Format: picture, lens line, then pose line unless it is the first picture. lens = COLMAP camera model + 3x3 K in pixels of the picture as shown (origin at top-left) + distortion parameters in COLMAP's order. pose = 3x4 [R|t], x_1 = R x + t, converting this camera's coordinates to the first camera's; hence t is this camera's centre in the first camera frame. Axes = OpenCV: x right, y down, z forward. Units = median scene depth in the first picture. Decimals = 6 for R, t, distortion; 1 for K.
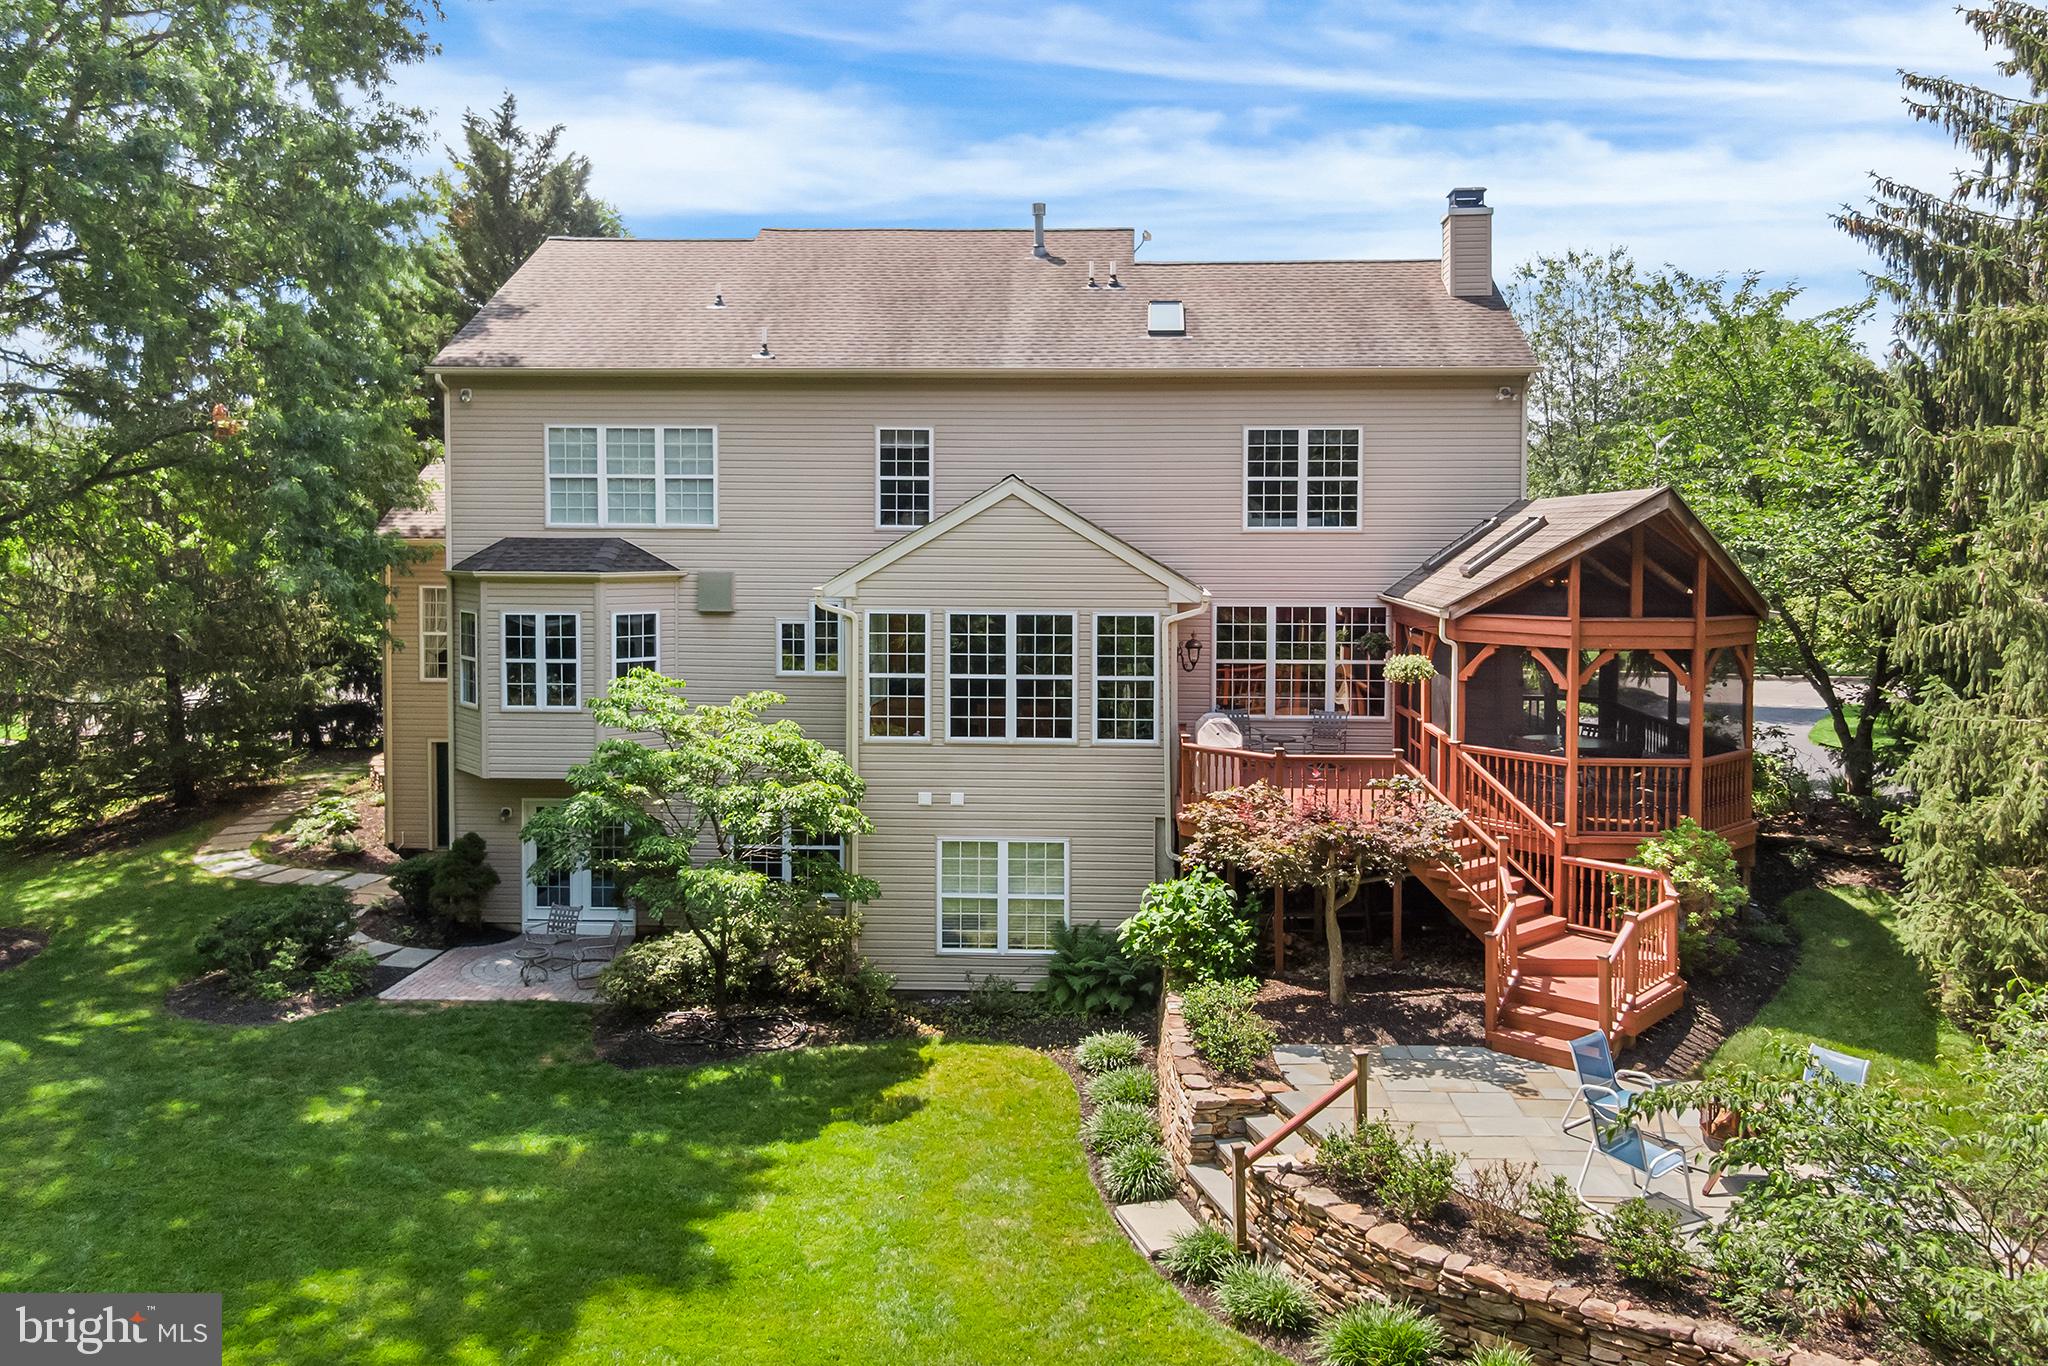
lens RADIAL K [[1409.1, 0, 1023.7], [0, 1409.1, 645.3], [0, 0, 1]] dist [0.047022, -0.083958]
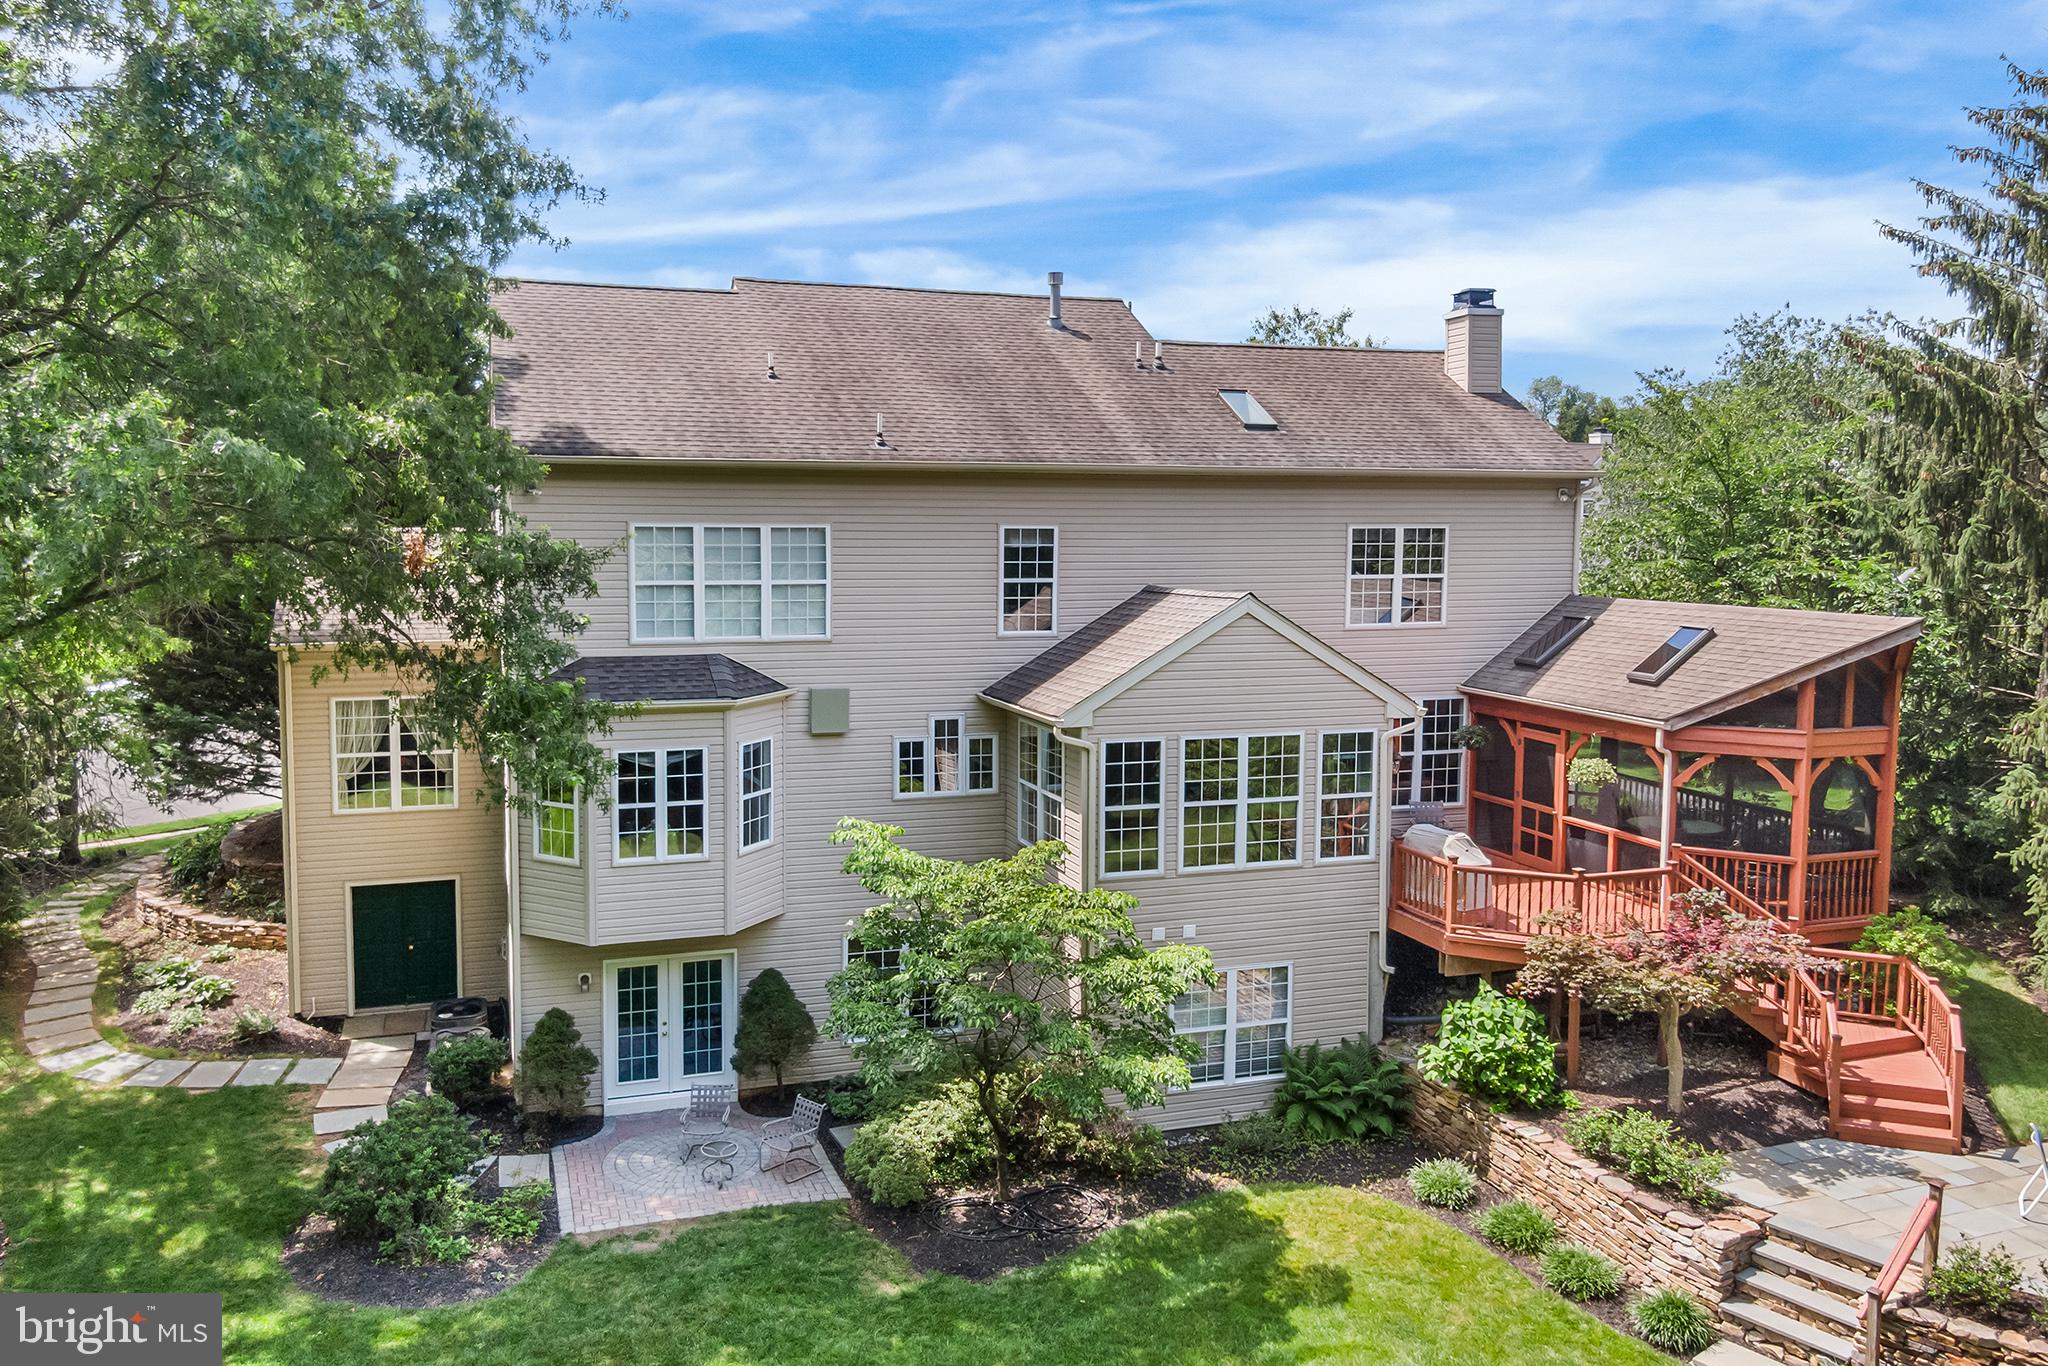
lens RADIAL K [[1429.8, 0, 1022.1], [0, 1429.8, 712.3], [0, 0, 1]] dist [0.036828, -0.064829]
pose [[0.943401, -0.042301, 0.328947, -0.419795], [0.029008, 0.998556, 0.045217, -0.077702], [-0.330384, -0.033115, 0.943265, 0.113898]]
